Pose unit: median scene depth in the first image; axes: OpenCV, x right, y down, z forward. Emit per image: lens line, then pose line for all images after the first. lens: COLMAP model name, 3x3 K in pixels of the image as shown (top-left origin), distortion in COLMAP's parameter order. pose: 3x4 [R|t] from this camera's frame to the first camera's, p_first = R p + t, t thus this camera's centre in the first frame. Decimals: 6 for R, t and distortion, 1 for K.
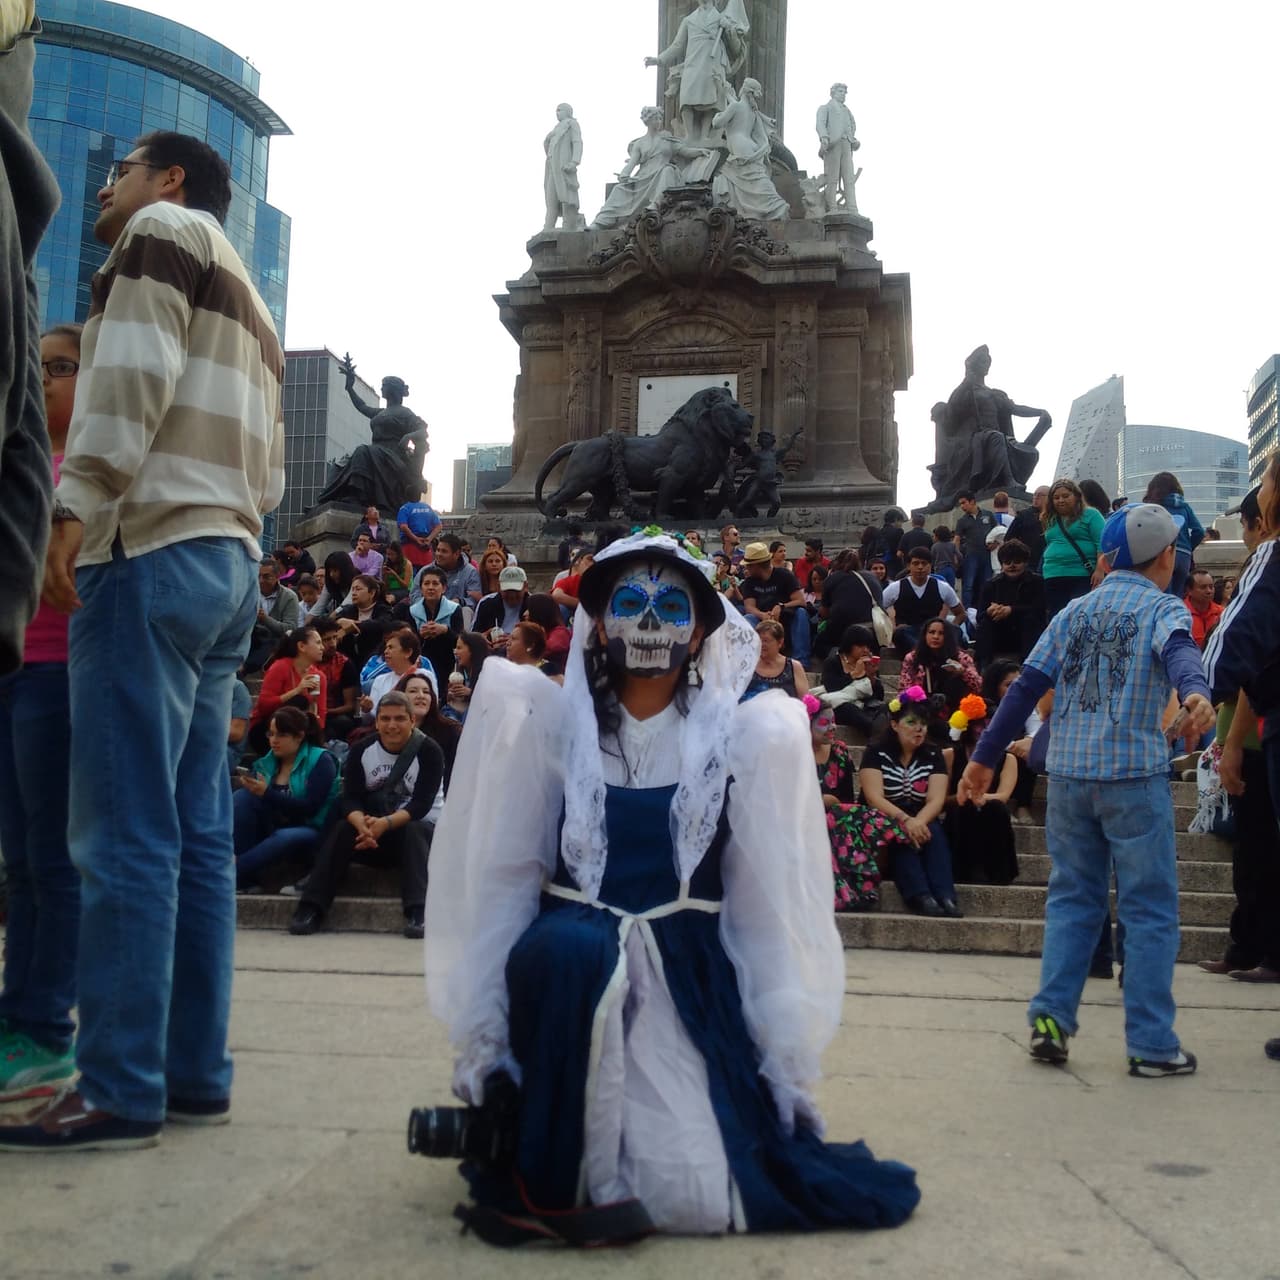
lens RADIAL K [[1572.4, 0, 640.0], [0, 1572.4, 640.0], [0, 0, 1]] dist [0.172519, -0.497873]
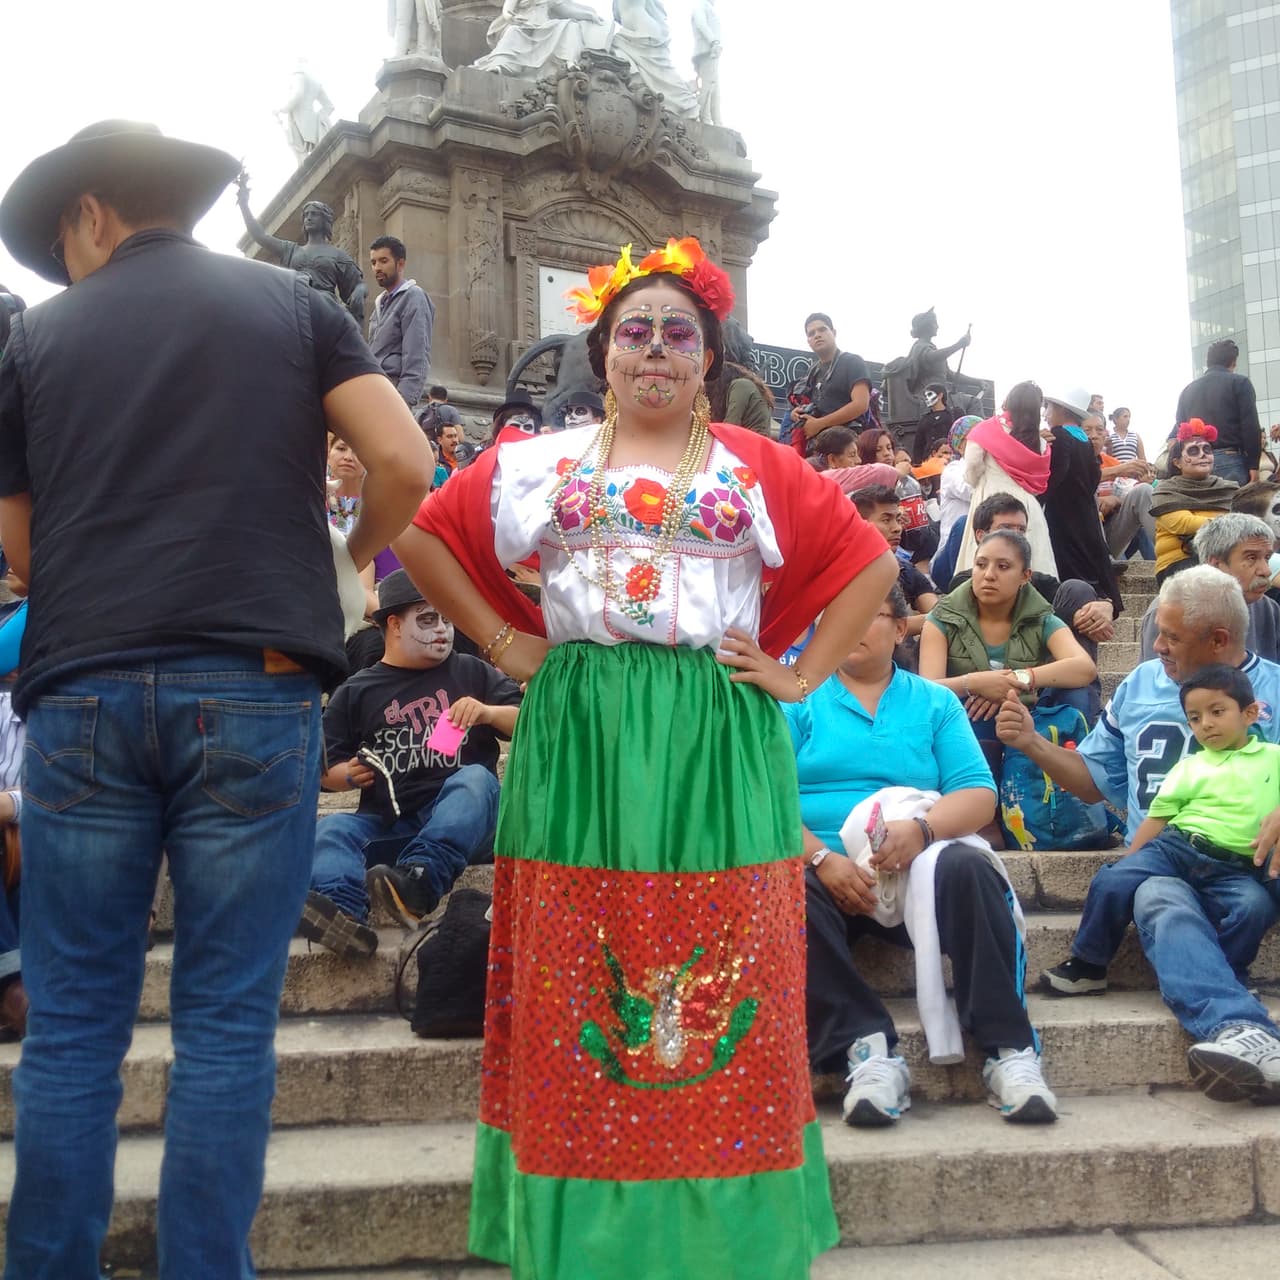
lens RADIAL K [[1556.3, 0, 632.9], [0, 1556.3, 660.9], [0, 0, 1]] dist [0.252813, -0.741937]
pose [[0.772693, 0.032083, 0.633969, -0.494363], [-0.062207, 0.997742, 0.025326, 0.020984], [-0.631725, -0.059007, 0.772944, 0.303472]]
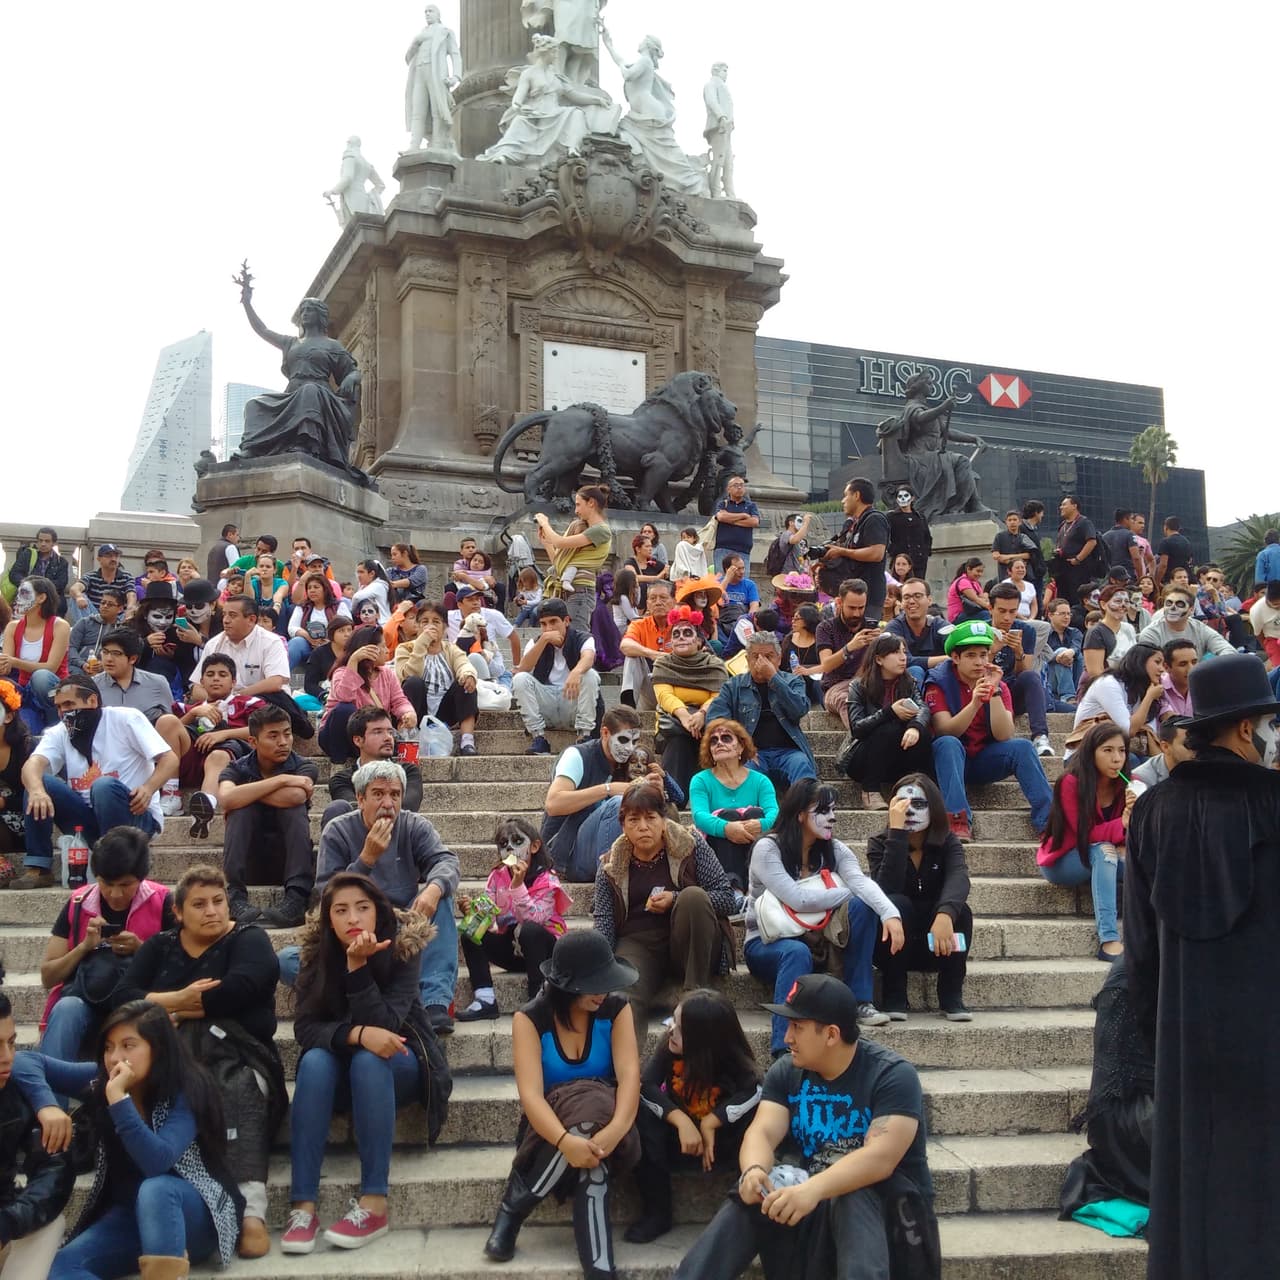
lens RADIAL K [[1556.3, 0, 632.9], [0, 1556.3, 660.9], [0, 0, 1]] dist [0.252813, -0.741937]
pose [[0.842120, 0.033968, 0.538219, -0.436868], [-0.057676, 0.997963, 0.027257, -0.011238], [-0.536197, -0.053996, 0.842364, 0.208417]]
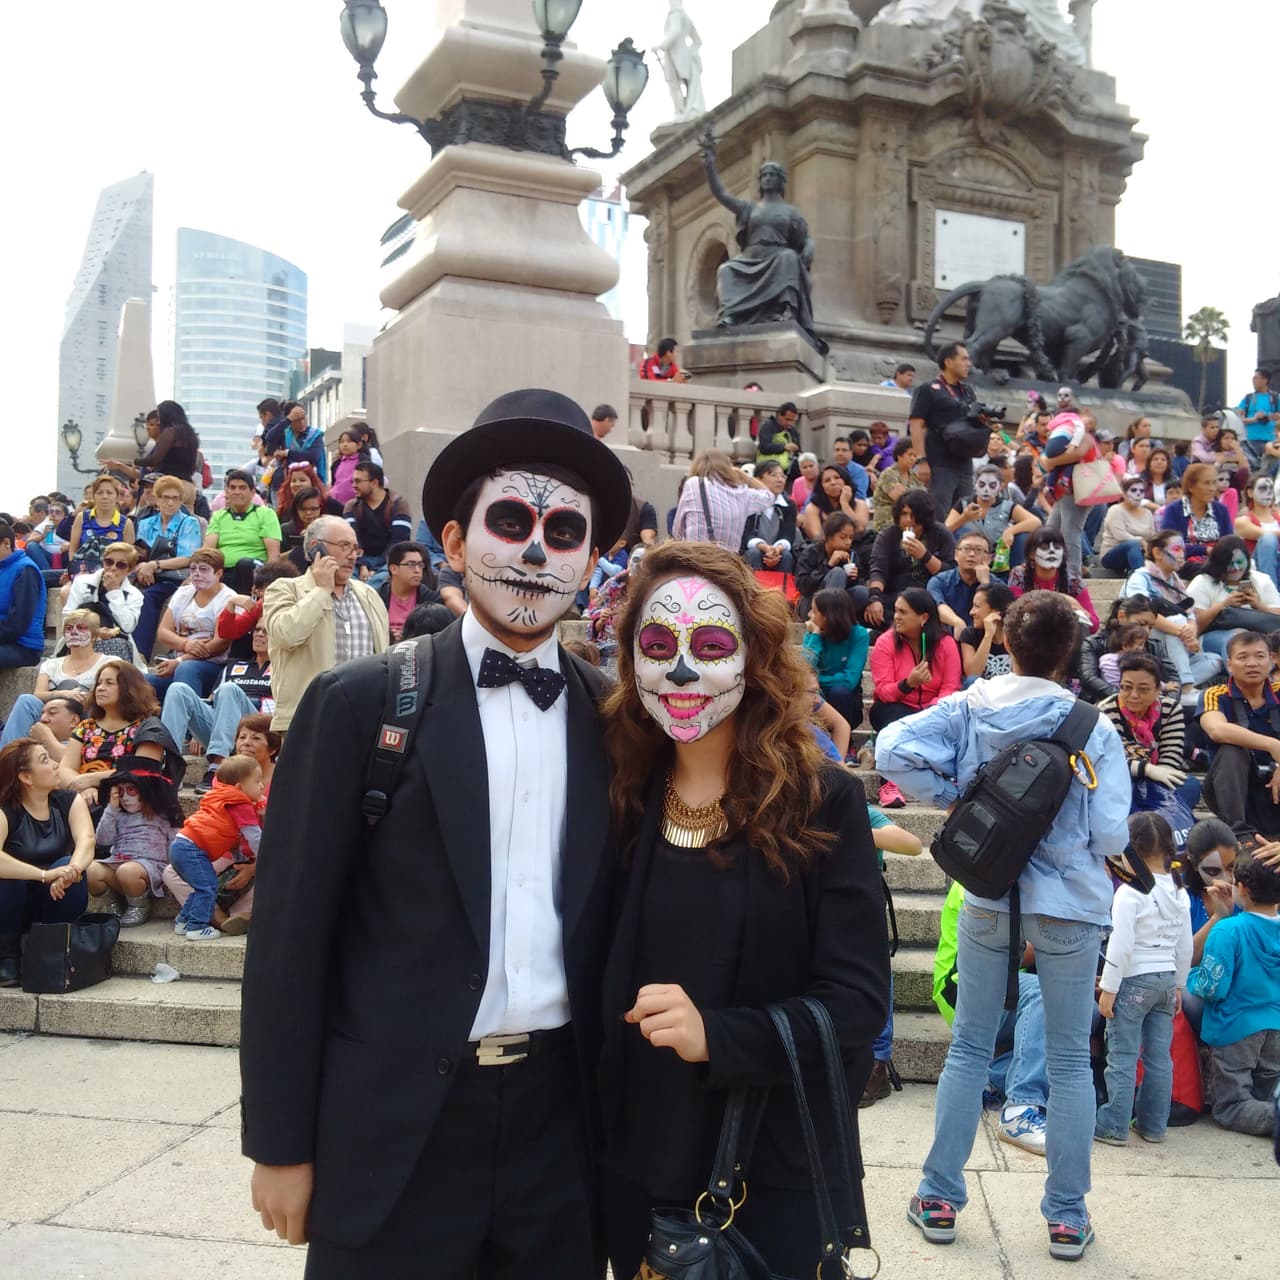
lens RADIAL K [[1546.7, 0, 644.8], [0, 1546.7, 707.8], [0, 0, 1]] dist [0.106130, -0.282764]
pose [[0.816763, -0.014972, 0.576779, -0.661196], [-0.081061, 0.986771, 0.140403, 0.004073], [-0.571251, -0.161430, 0.804744, 0.330714]]
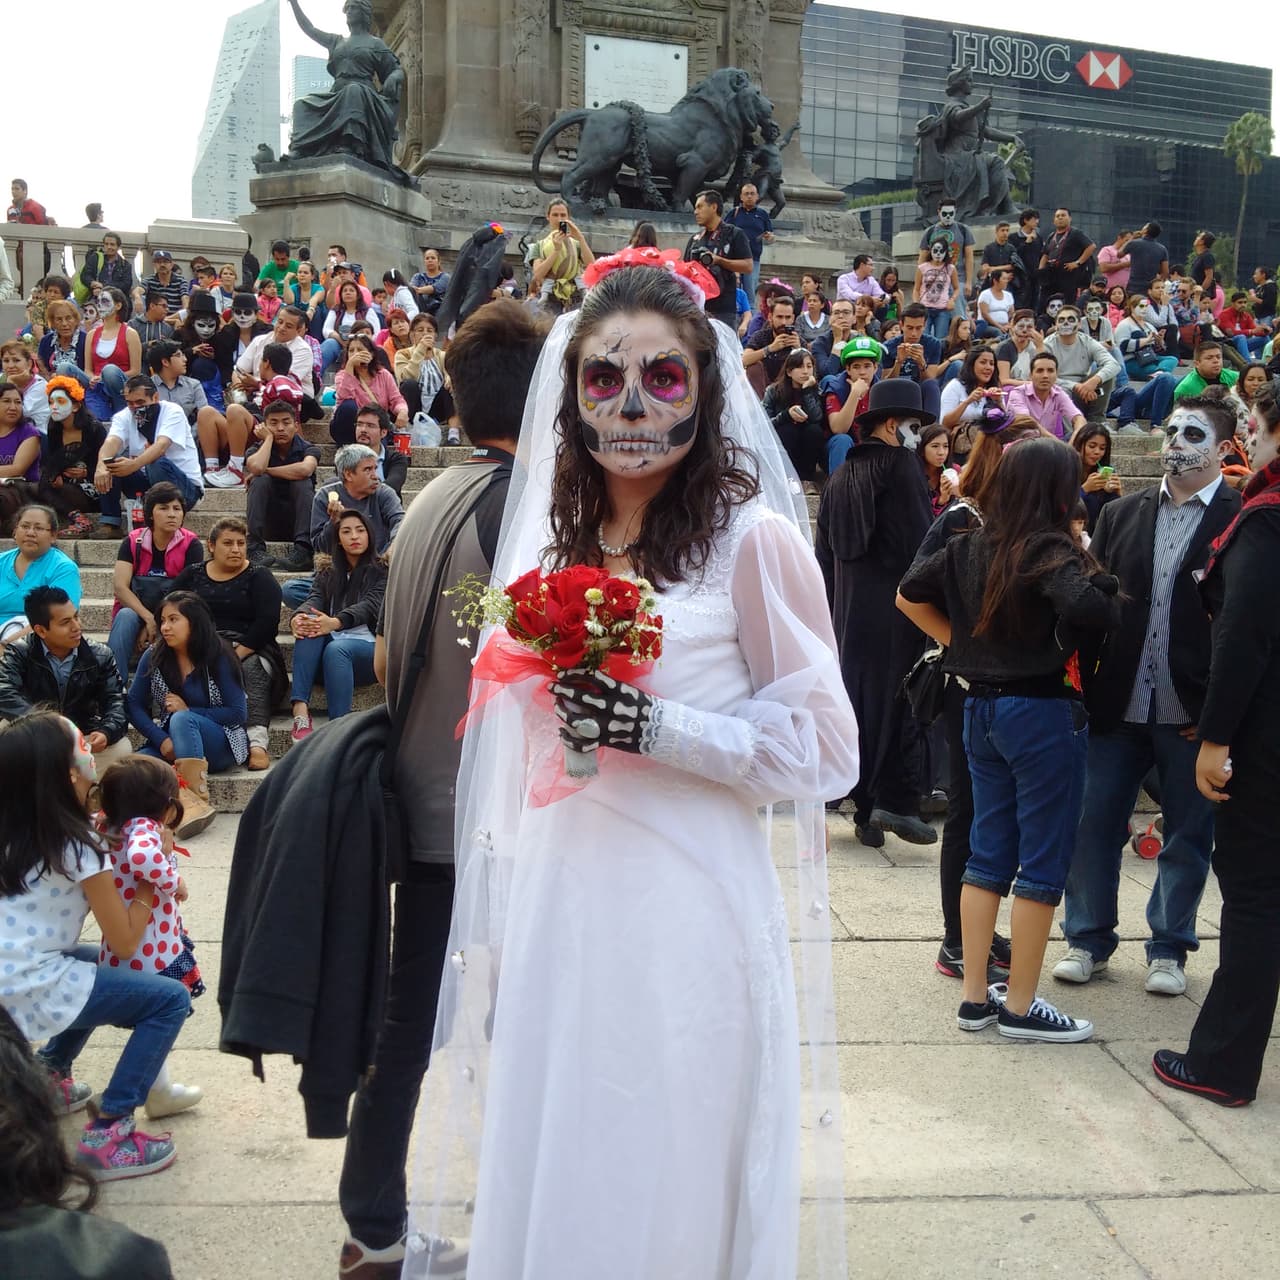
lens RADIAL K [[1572.4, 0, 640.0], [0, 1572.4, 640.0], [0, 0, 1]] dist [0.172519, -0.497873]
pose [[0.865663, -0.045670, 0.498540, -0.448620], [-0.066855, 0.976365, 0.205528, -0.017163], [-0.496144, -0.211247, 0.842150, 0.140727]]
